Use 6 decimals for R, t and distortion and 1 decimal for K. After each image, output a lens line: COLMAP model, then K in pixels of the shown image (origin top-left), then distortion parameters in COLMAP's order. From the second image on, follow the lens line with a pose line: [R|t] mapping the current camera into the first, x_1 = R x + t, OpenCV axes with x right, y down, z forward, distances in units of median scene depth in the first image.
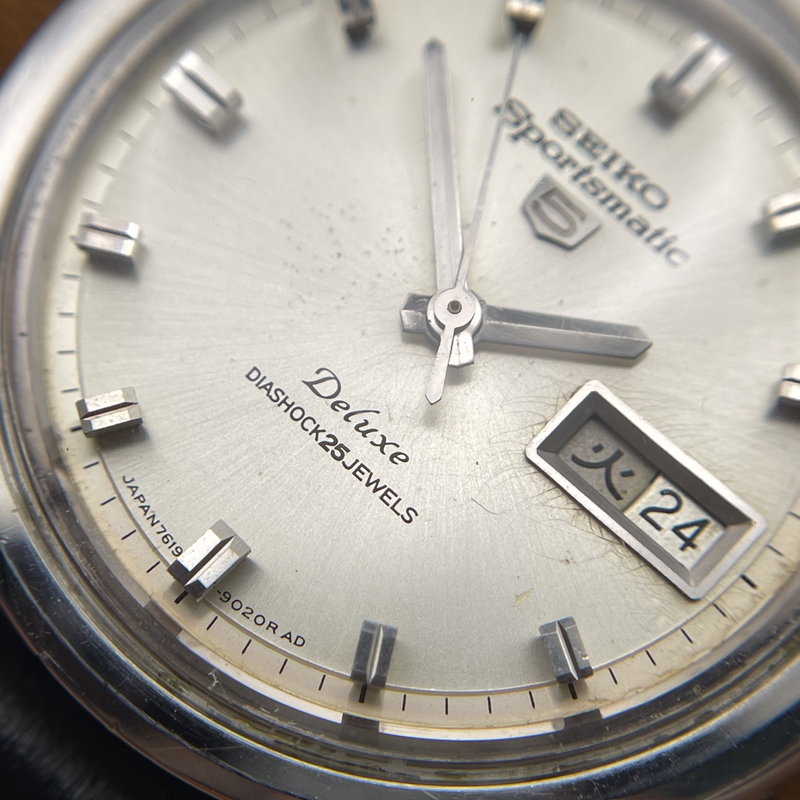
lens RADIAL K [[2079.0, 0, 395.1], [0, 2079.0, 401.6], [0, 0, 1]] dist [0.826325, 0.000000]
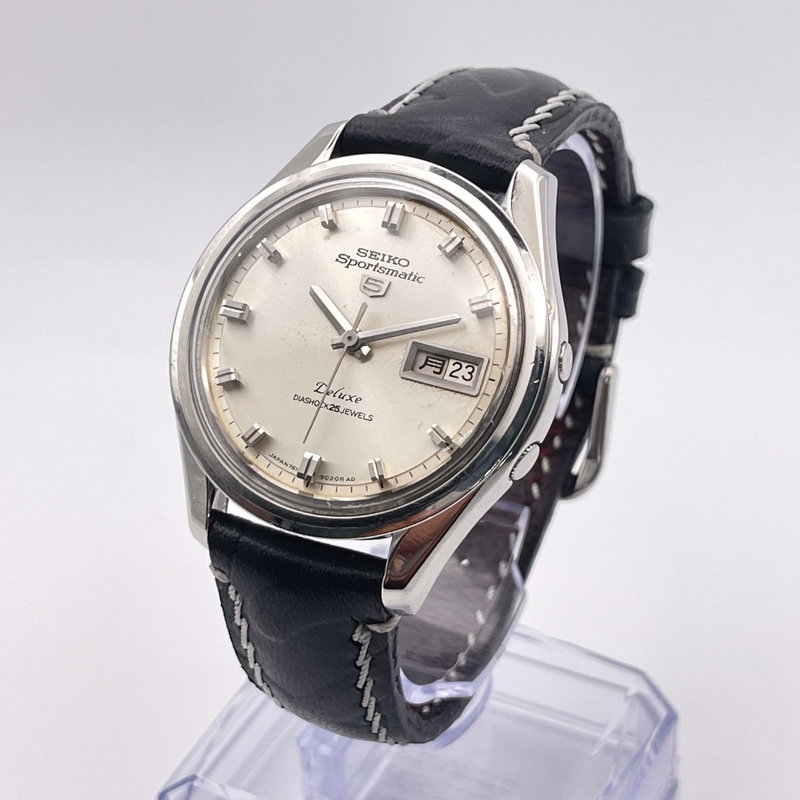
lens RADIAL K [[2074.6, 0, 386.3], [0, 2074.6, 386.1], [0, 0, 1]] dist [-0.111485, 0.000000]
pose [[0.871763, -0.464003, -0.157259, 0.439634], [0.459920, 0.885674, -0.063678, 0.189446], [0.168827, -0.016814, 0.985502, -1.505255]]
